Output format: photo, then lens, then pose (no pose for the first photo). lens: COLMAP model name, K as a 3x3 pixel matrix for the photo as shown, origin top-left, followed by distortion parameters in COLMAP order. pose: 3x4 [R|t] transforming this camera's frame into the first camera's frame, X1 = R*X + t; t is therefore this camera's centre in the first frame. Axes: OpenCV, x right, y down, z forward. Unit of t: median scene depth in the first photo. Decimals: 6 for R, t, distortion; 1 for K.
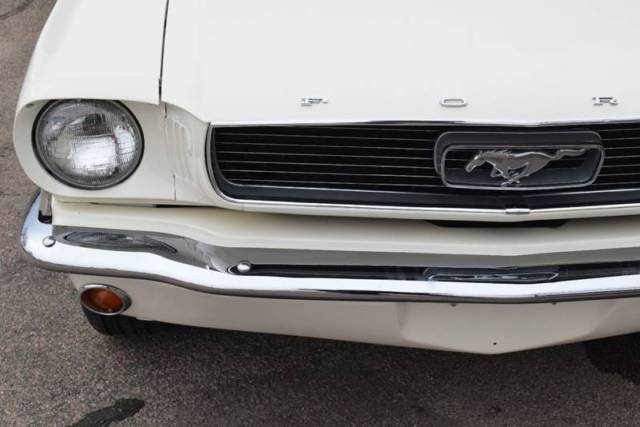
lens RADIAL K [[1038.5, 0, 320.0], [0, 1038.5, 213.5], [0, 0, 1]] dist [0.004187, -0.018724]
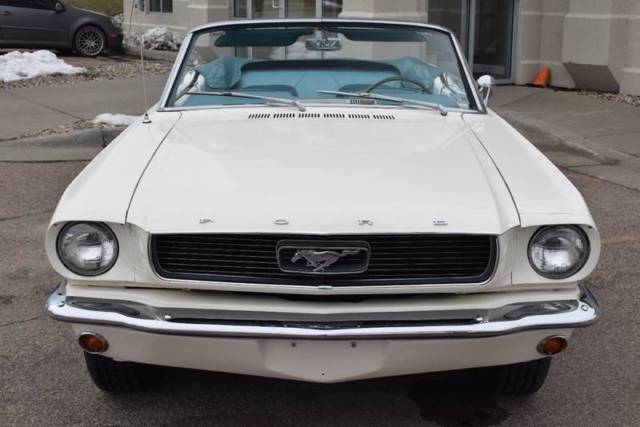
lens RADIAL K [[950.6, 0, 320.0], [0, 950.6, 213.5], [0, 0, 1]] dist [-0.012115, 0.033469]
pose [[0.998577, 0.012123, -0.051933, 0.255674], [-0.022637, 0.978091, -0.206946, 0.201321], [0.048286, 0.207827, 0.976973, -0.572309]]
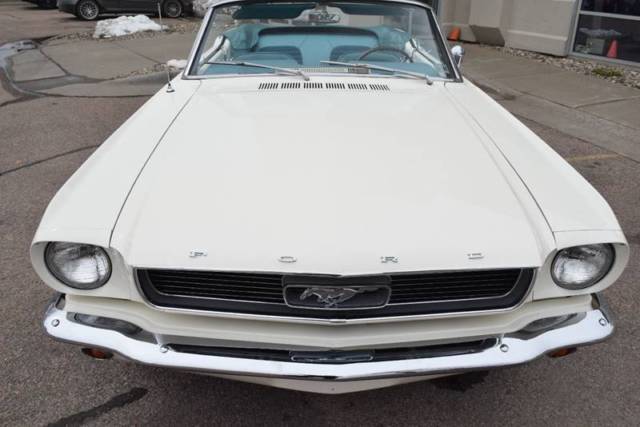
lens RADIAL K [[505.6, 0, 320.0], [0, 505.6, 213.5], [0, 0, 1]] dist [-0.080556, 0.003450]
pose [[0.999252, 0.022370, -0.031532, 0.178264], [-0.022175, 0.999733, 0.006514, -0.161585], [0.031669, -0.005809, 0.999482, 0.242506]]
